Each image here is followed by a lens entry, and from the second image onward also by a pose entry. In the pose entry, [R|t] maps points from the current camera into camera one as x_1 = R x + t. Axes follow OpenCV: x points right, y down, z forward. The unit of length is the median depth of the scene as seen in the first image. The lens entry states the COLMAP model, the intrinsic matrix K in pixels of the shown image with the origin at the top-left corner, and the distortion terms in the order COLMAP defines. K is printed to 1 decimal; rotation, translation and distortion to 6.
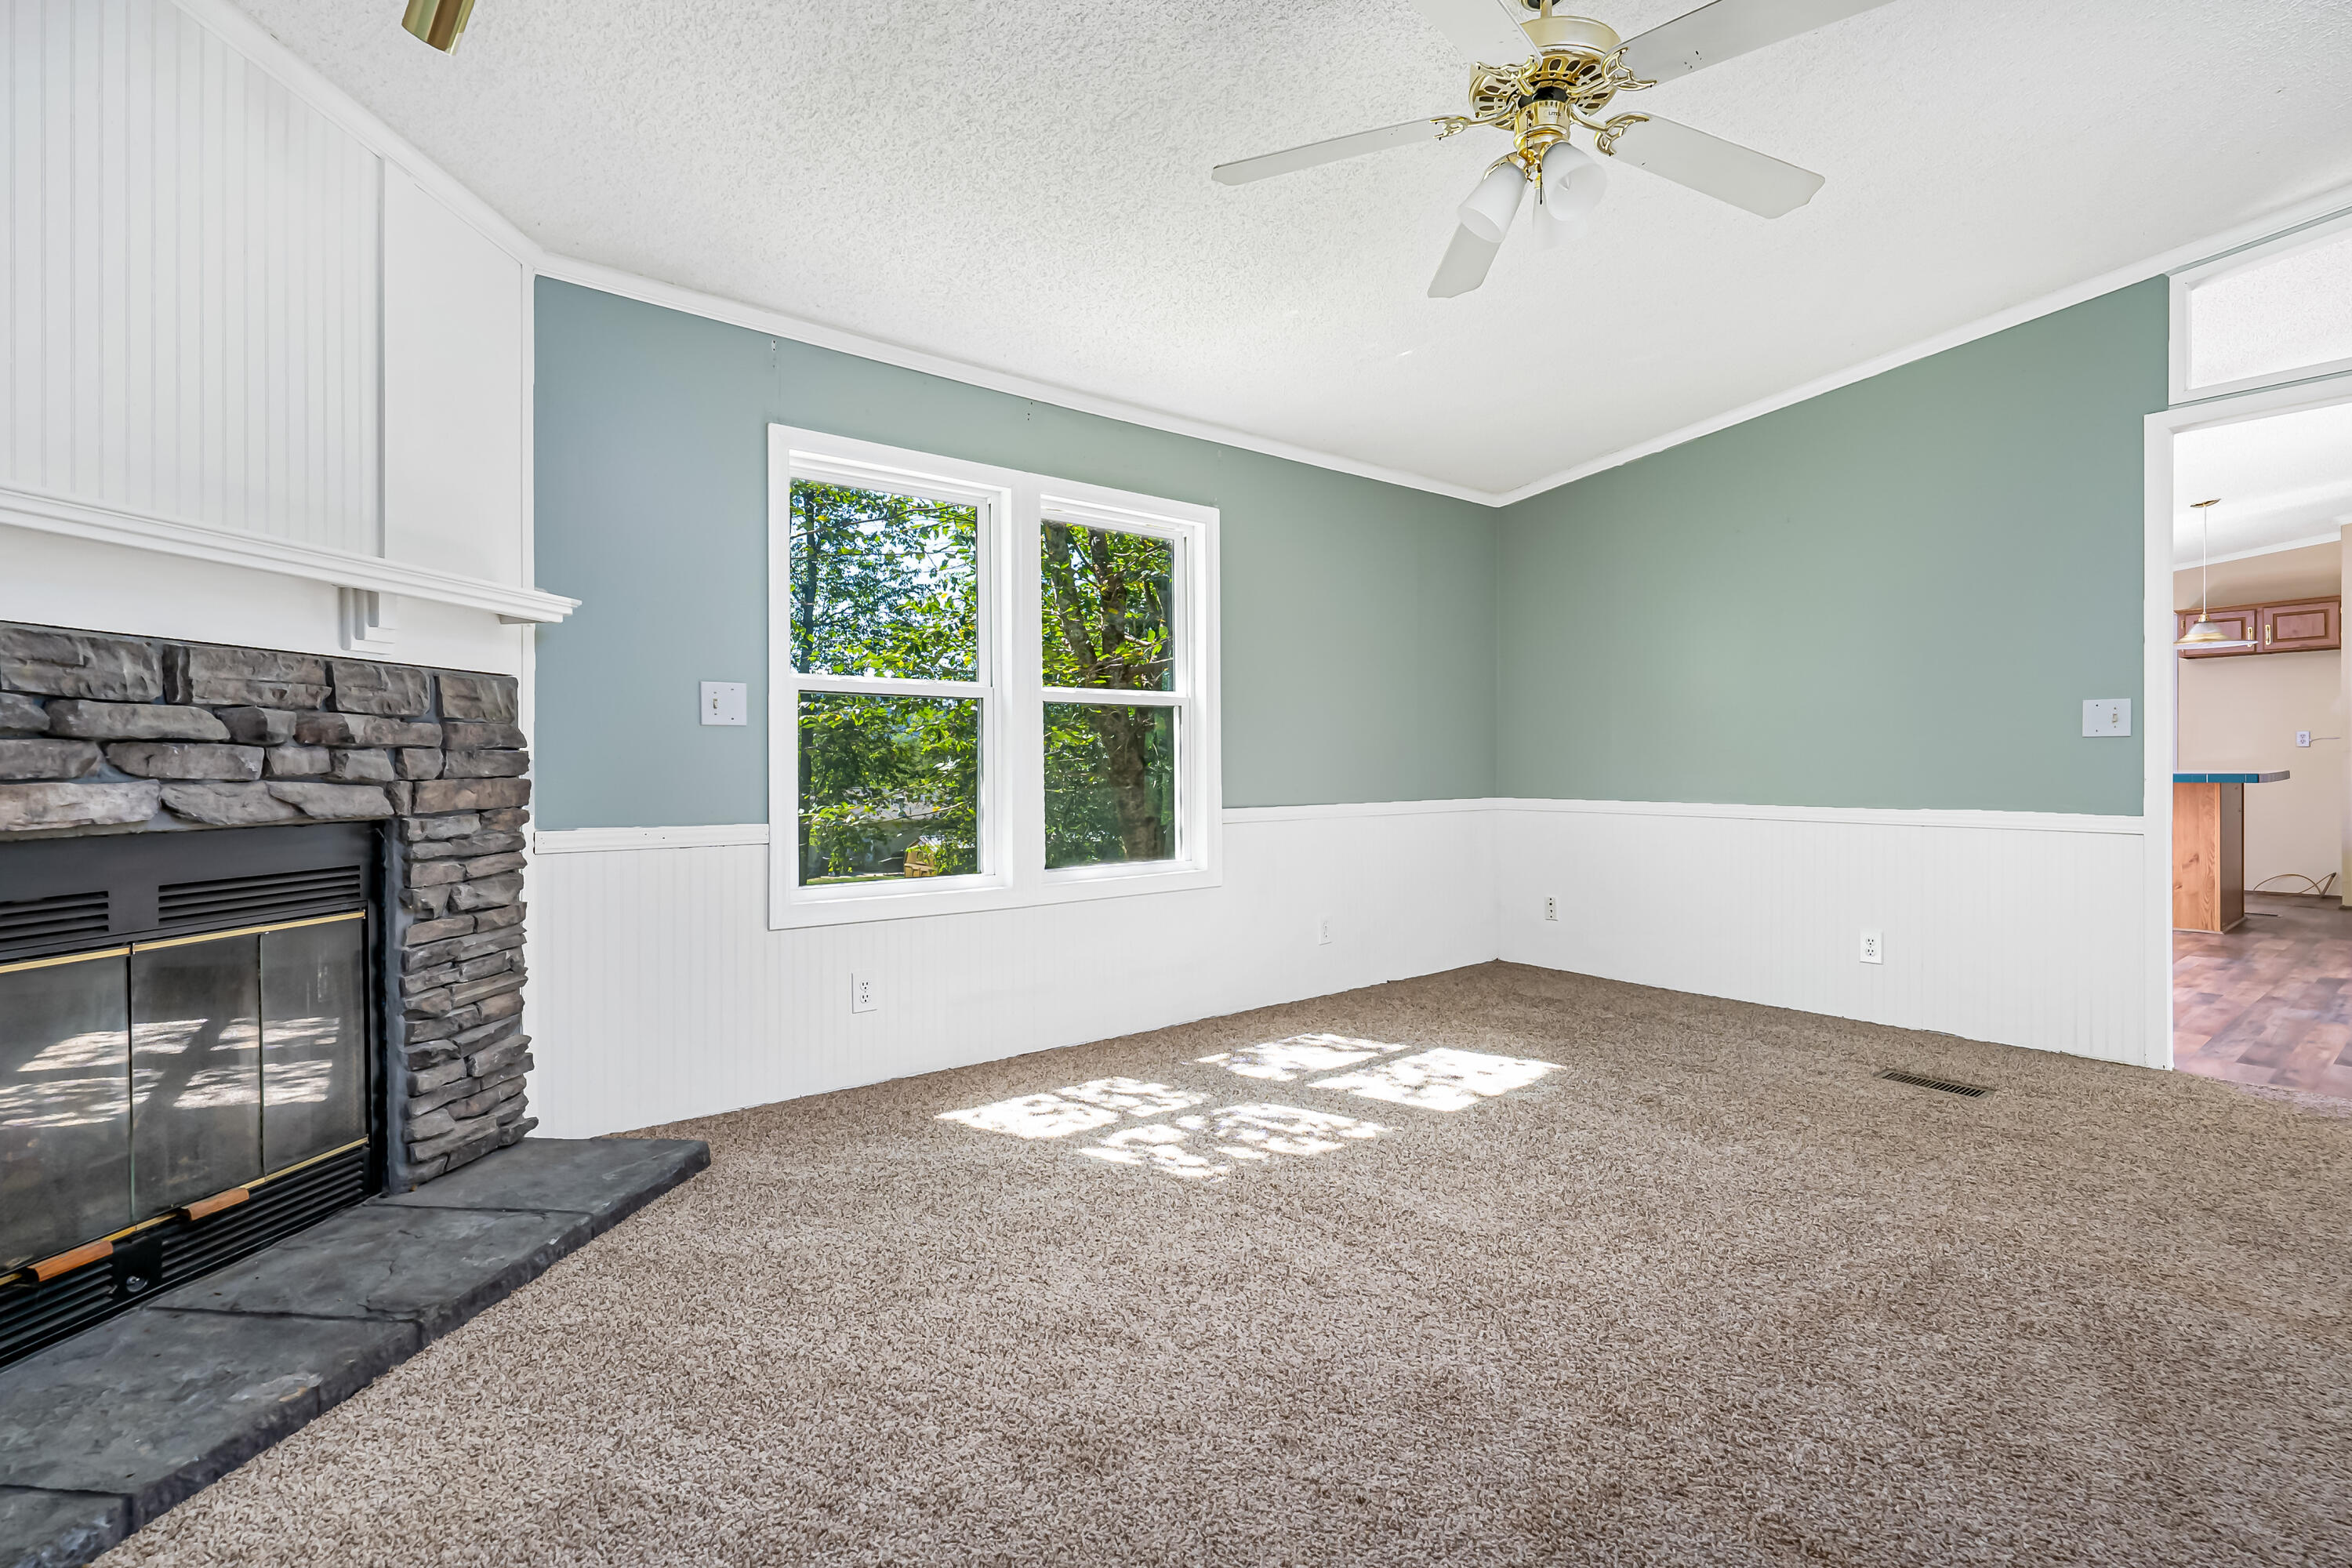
lens RADIAL K [[1092.0, 0, 1221.2], [0, 1092.0, 775.5], [0, 0, 1]] dist [0.000266, -0.000791]
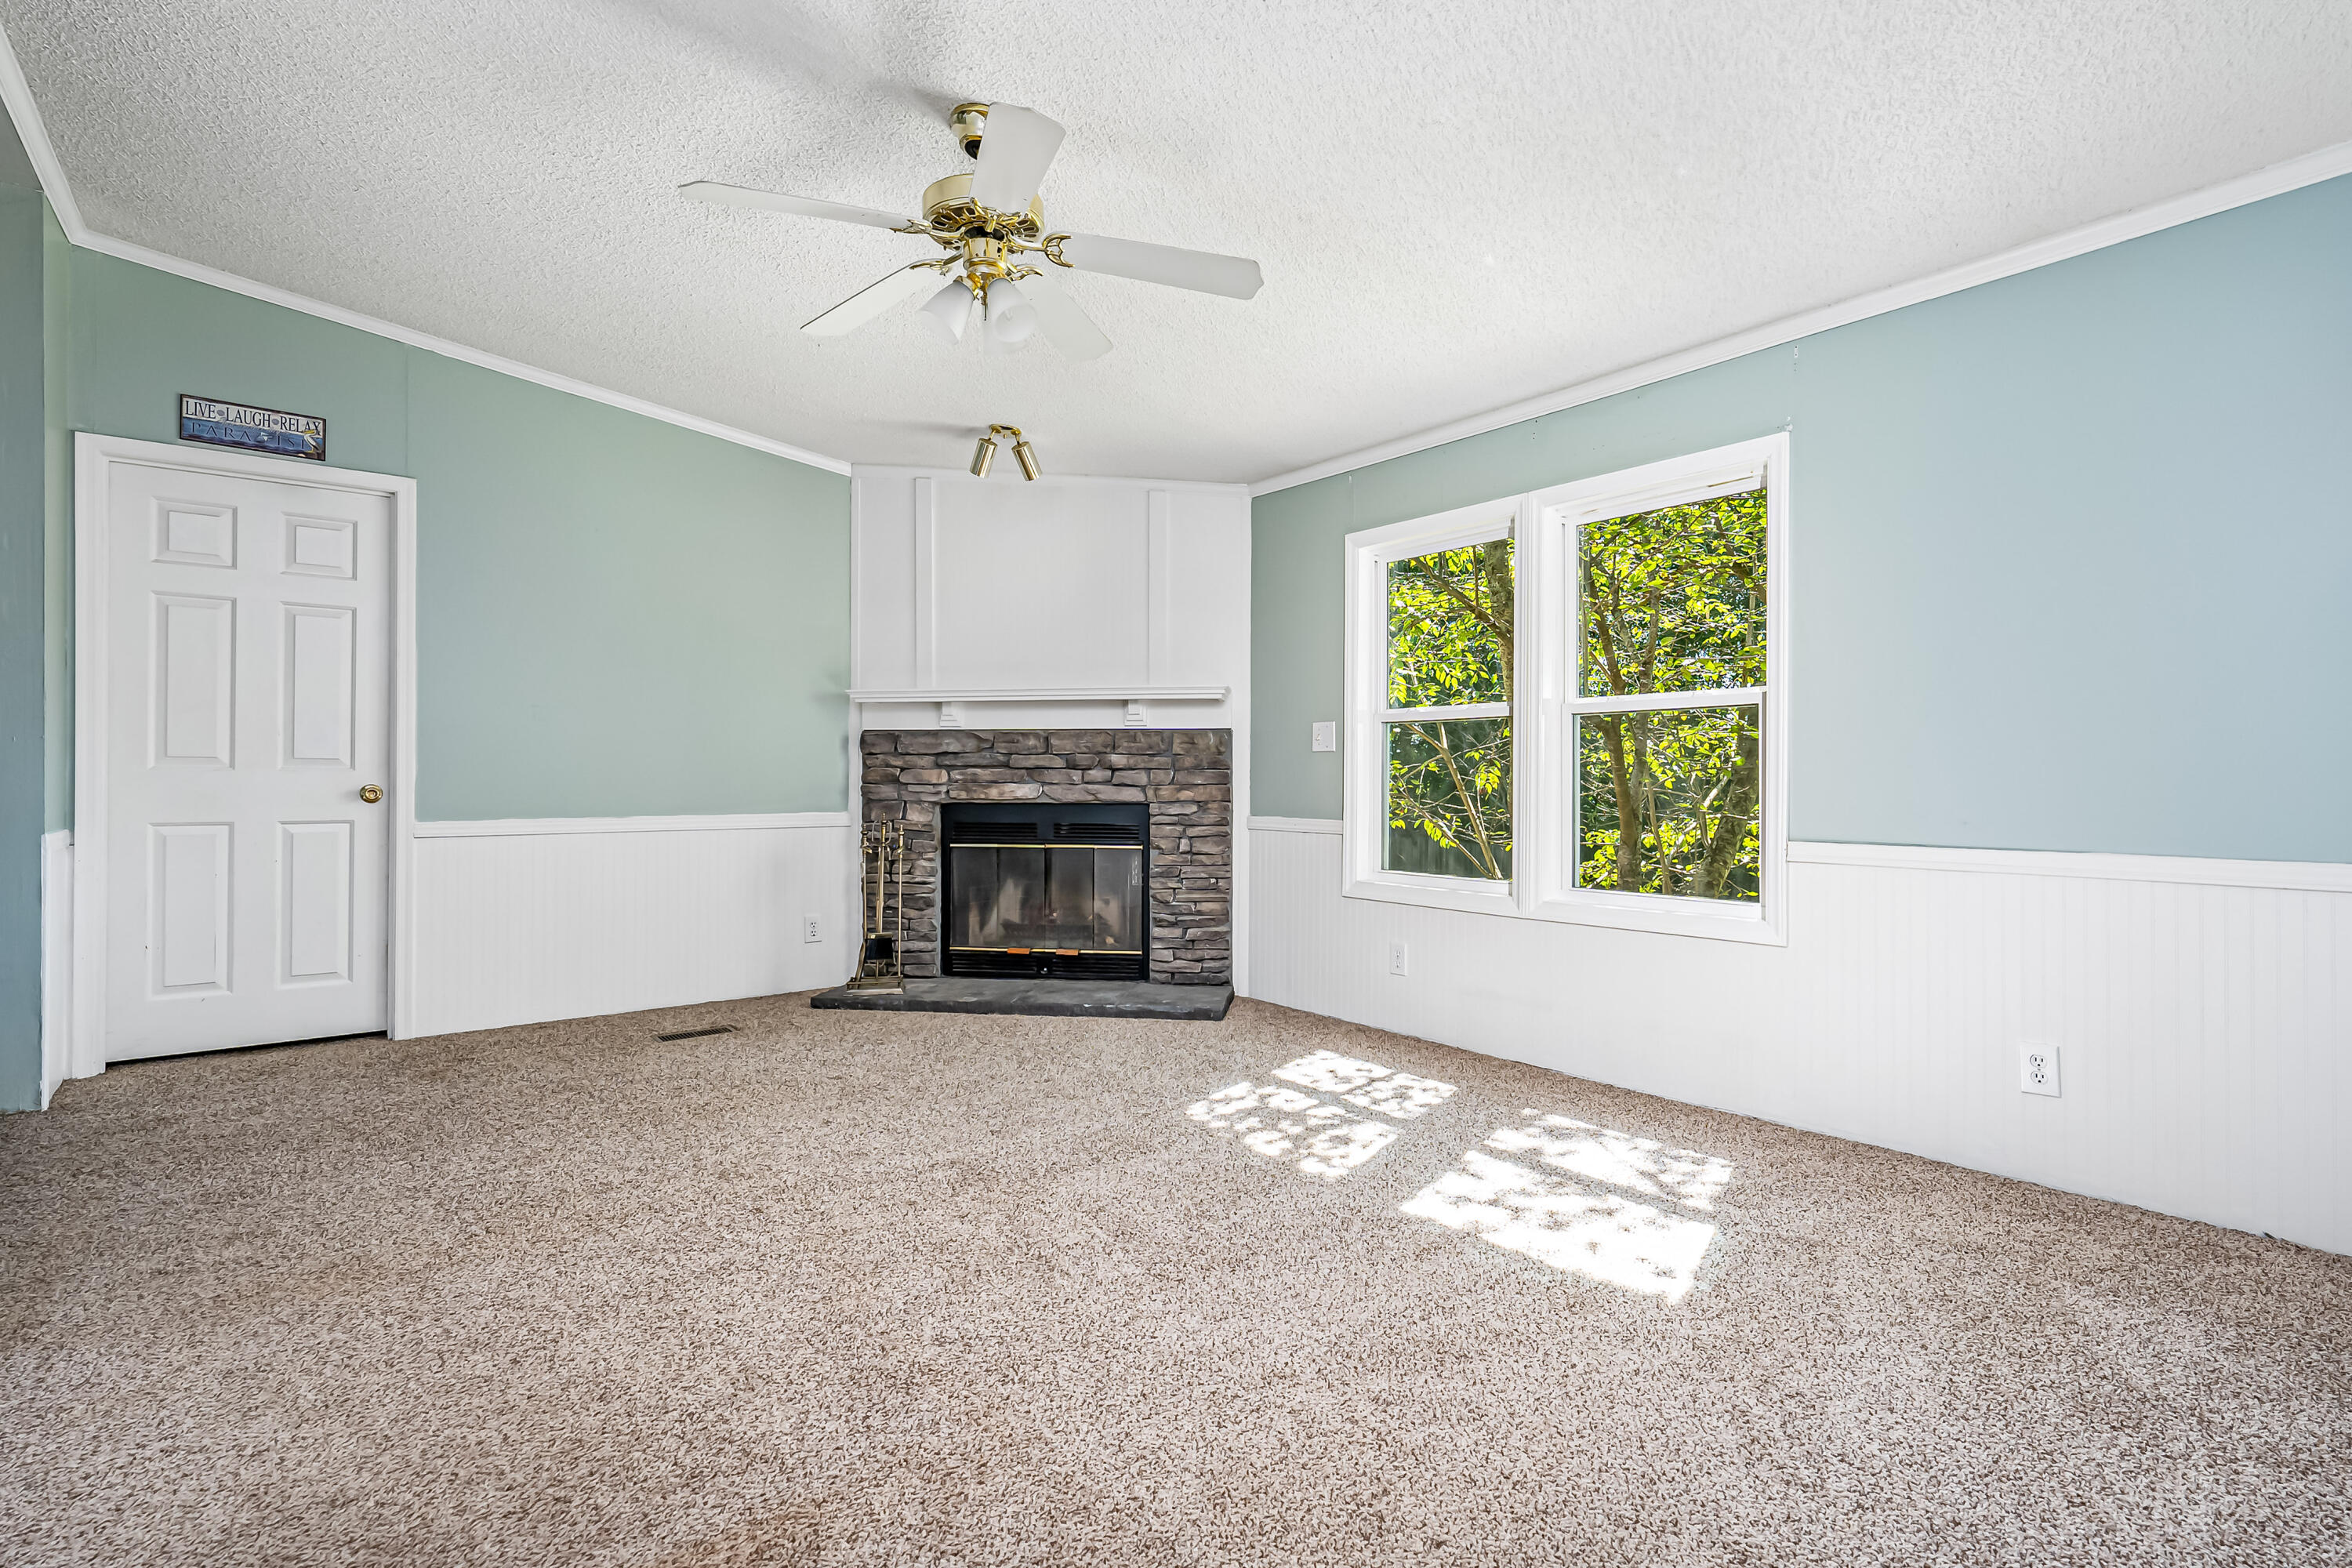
lens RADIAL K [[1092.0, 0, 1221.2], [0, 1092.0, 775.5], [0, 0, 1]] dist [0.000266, -0.000791]
pose [[0.000168, 0.001072, -0.999999, 1.274685], [-0.011290, 0.999936, 0.001070, -0.016622], [0.999936, 0.011290, 0.000180, 1.083268]]
